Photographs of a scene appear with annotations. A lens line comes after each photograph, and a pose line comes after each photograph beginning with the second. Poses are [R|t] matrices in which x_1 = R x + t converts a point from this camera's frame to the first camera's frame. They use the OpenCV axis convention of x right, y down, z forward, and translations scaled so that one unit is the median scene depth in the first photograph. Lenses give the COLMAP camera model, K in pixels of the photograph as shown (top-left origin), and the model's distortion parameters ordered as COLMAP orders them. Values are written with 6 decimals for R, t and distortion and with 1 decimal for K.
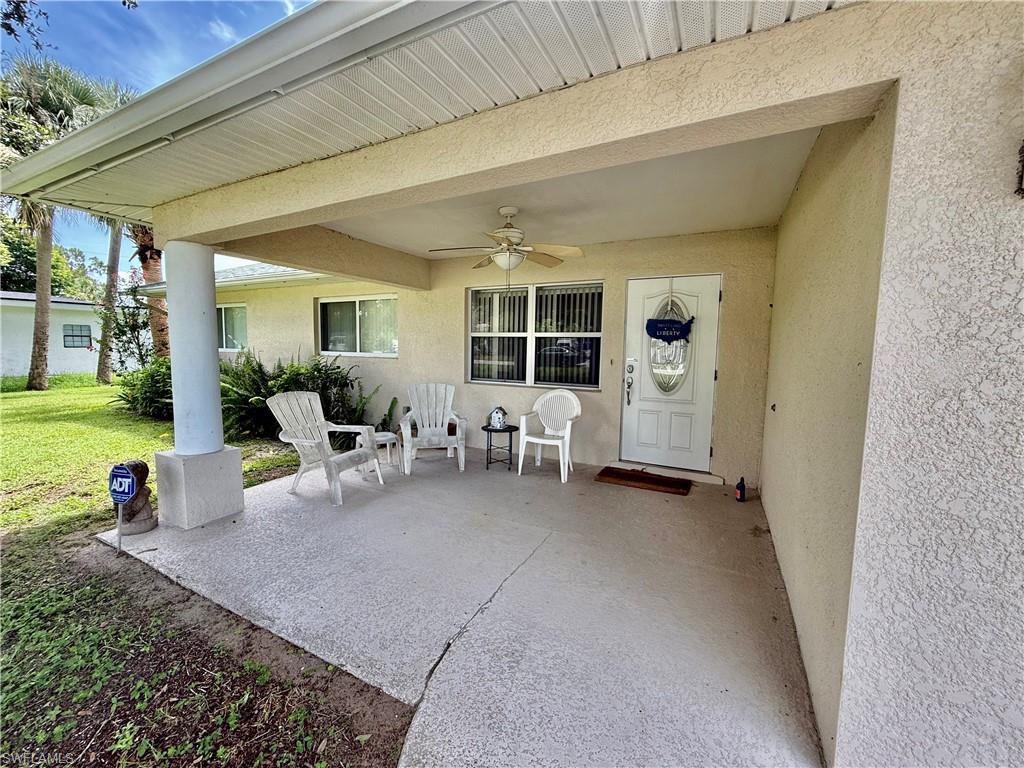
lens RADIAL K [[407.8, 0, 518.1], [0, 407.8, 383.6], [0, 0, 1]] dist [-0.002147, 0.000085]
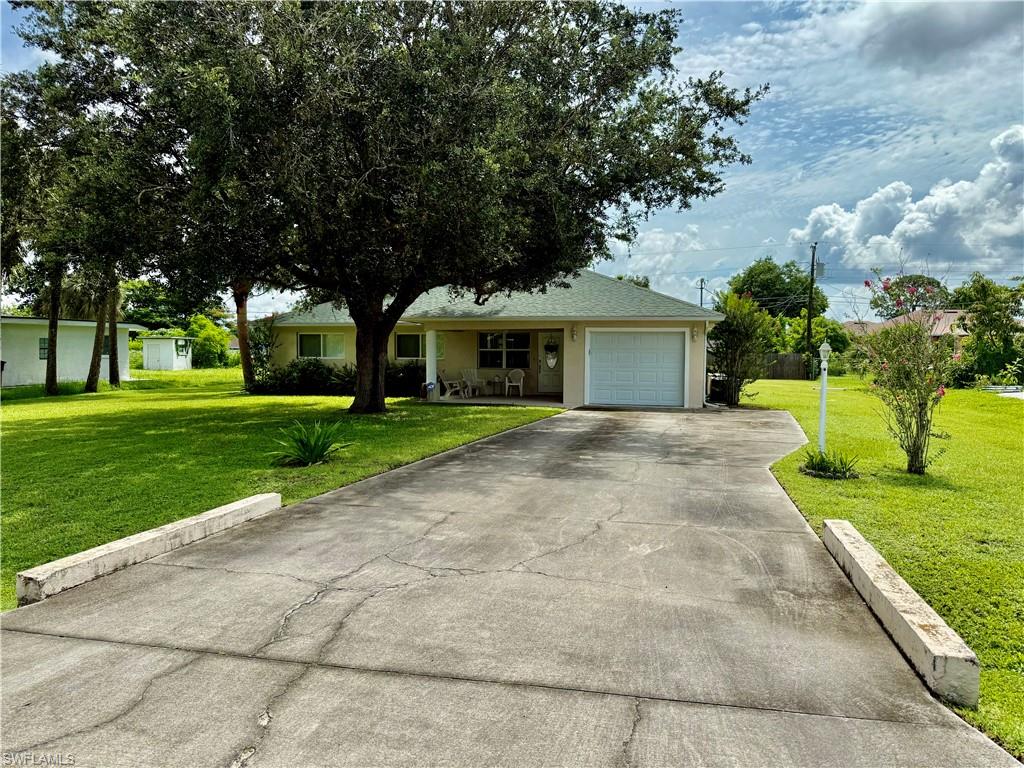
lens RADIAL K [[717.6, 0, 511.2], [0, 717.6, 385.5], [0, 0, 1]] dist [0.020965, -0.026065]
pose [[0.969903, -0.019788, 0.242685, -1.084787], [0.030933, 0.998630, -0.042203, 0.319130], [-0.241518, 0.048440, 0.969187, -3.627264]]
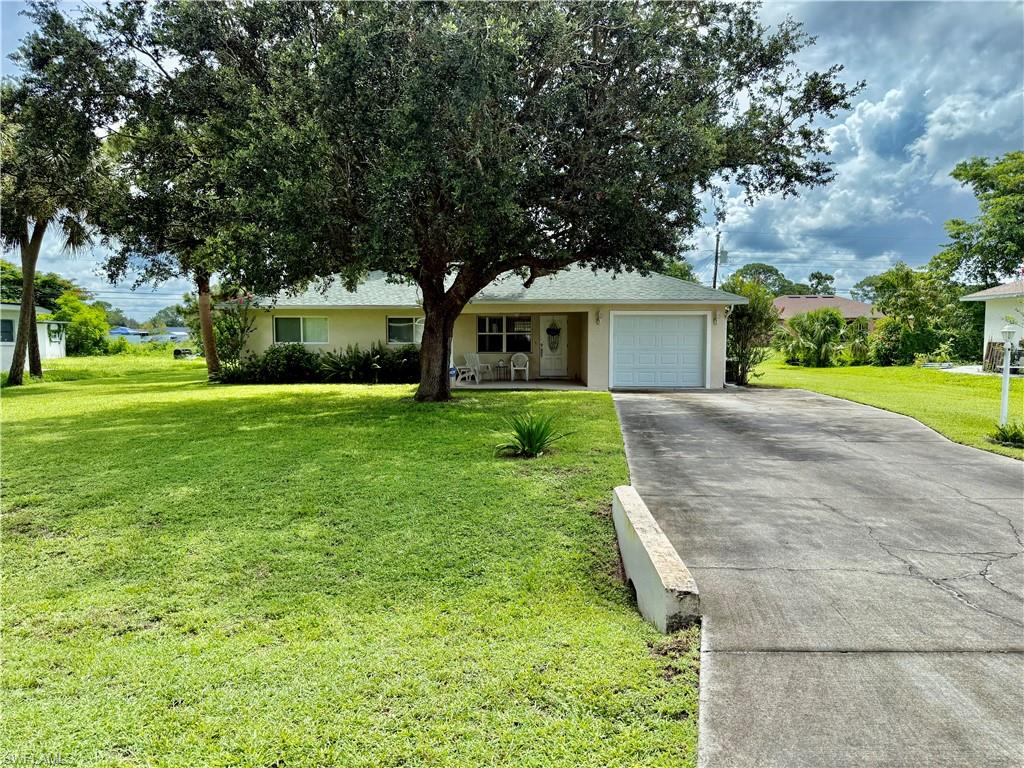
lens RADIAL K [[717.6, 0, 512.6], [0, 717.6, 381.3], [0, 0, 1]] dist [0.020965, -0.026065]
pose [[0.899681, -0.042175, 0.434505, -1.973438], [0.054517, 0.998385, -0.015974, 0.269661], [-0.433130, 0.038059, 0.900528, -3.244921]]
